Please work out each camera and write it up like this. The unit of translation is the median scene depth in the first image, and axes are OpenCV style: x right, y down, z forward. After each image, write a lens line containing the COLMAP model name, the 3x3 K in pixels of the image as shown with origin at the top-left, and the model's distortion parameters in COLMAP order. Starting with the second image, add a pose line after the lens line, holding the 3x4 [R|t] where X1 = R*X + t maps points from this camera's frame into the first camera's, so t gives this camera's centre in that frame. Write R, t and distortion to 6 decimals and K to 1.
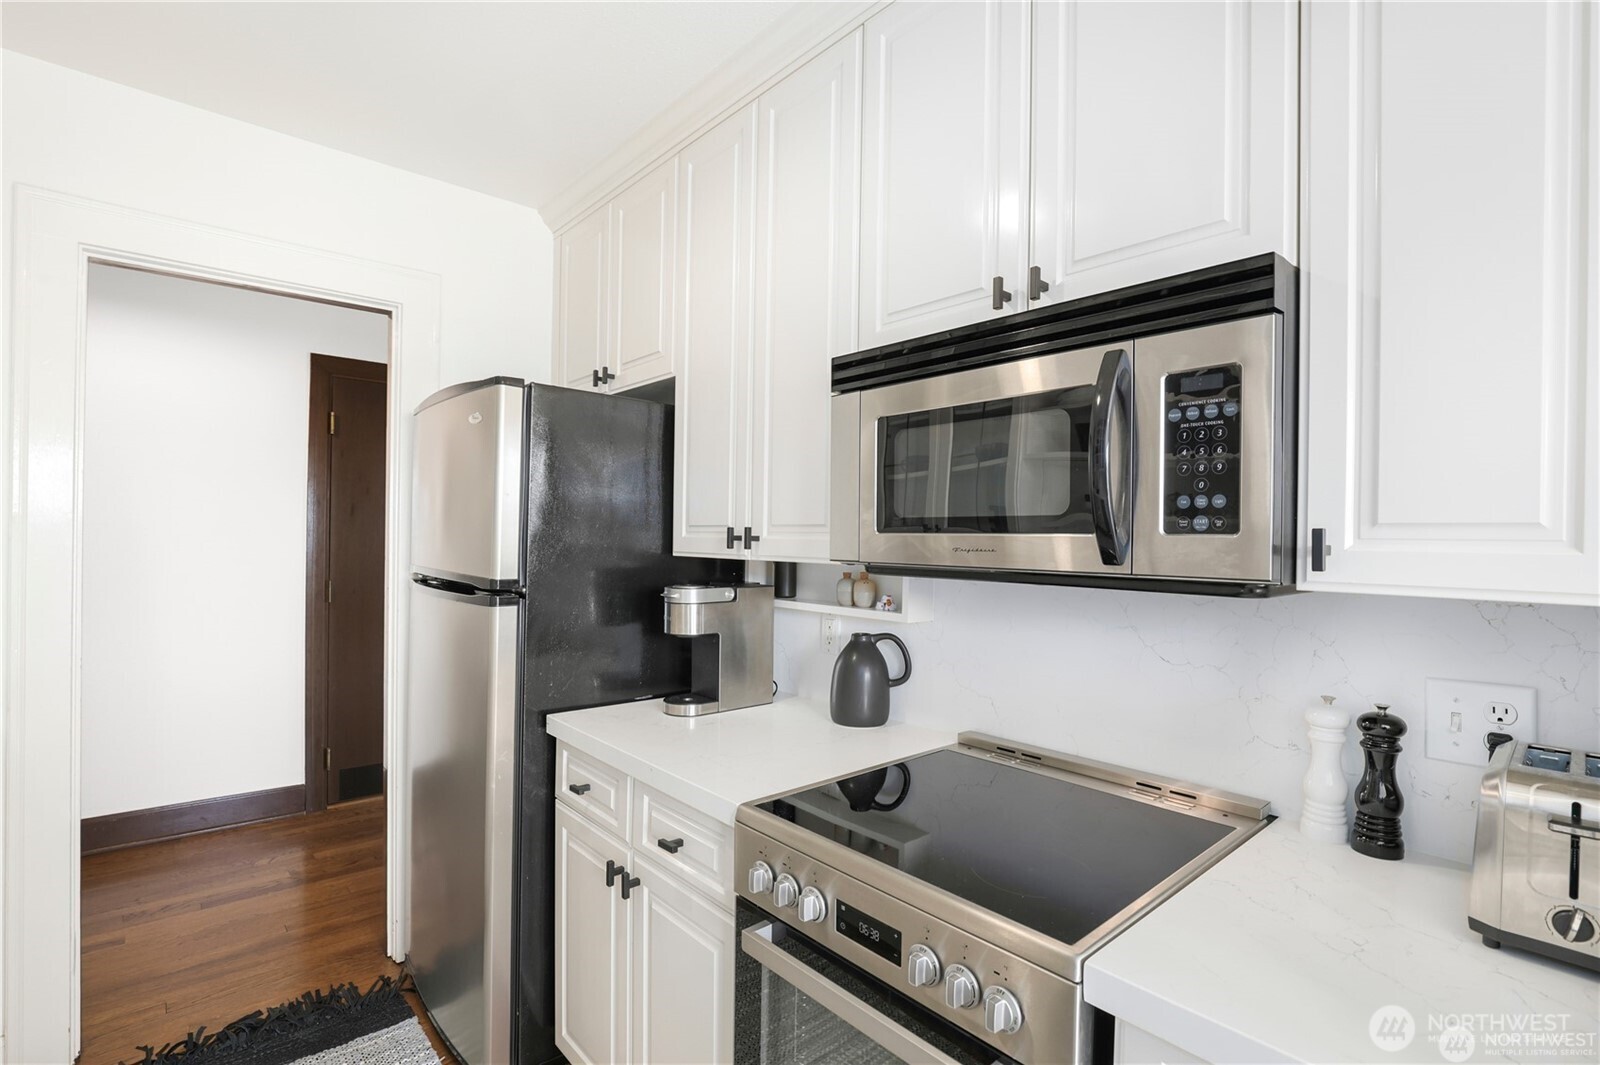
lens RADIAL K [[740.1, 0, 809.2], [0, 740.1, 534.7], [0, 0, 1]] dist [-0.014487, 0.000618]
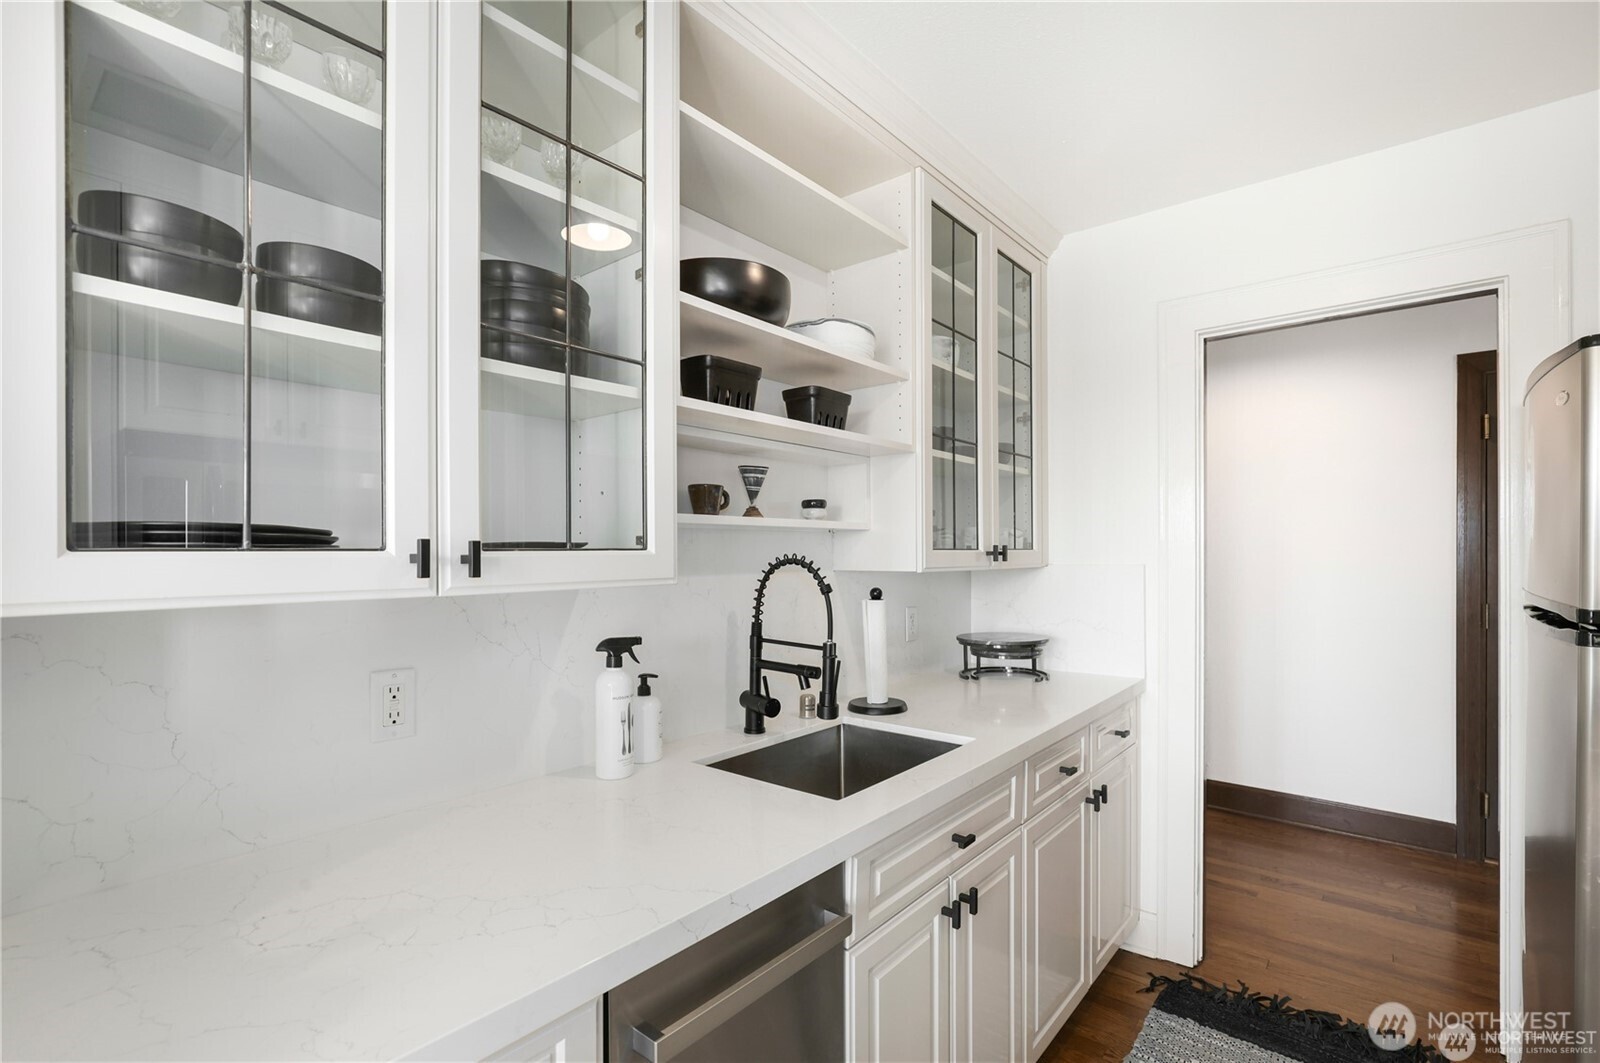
lens RADIAL K [[740.1, 0, 809.2], [0, 740.1, 533.7], [0, 0, 1]] dist [-0.014487, 0.000618]
pose [[0.149385, -0.036457, -0.988107, 0.150535], [0.009077, 0.999329, -0.035498, 0.002818], [0.988737, -0.003666, 0.149616, 0.093476]]
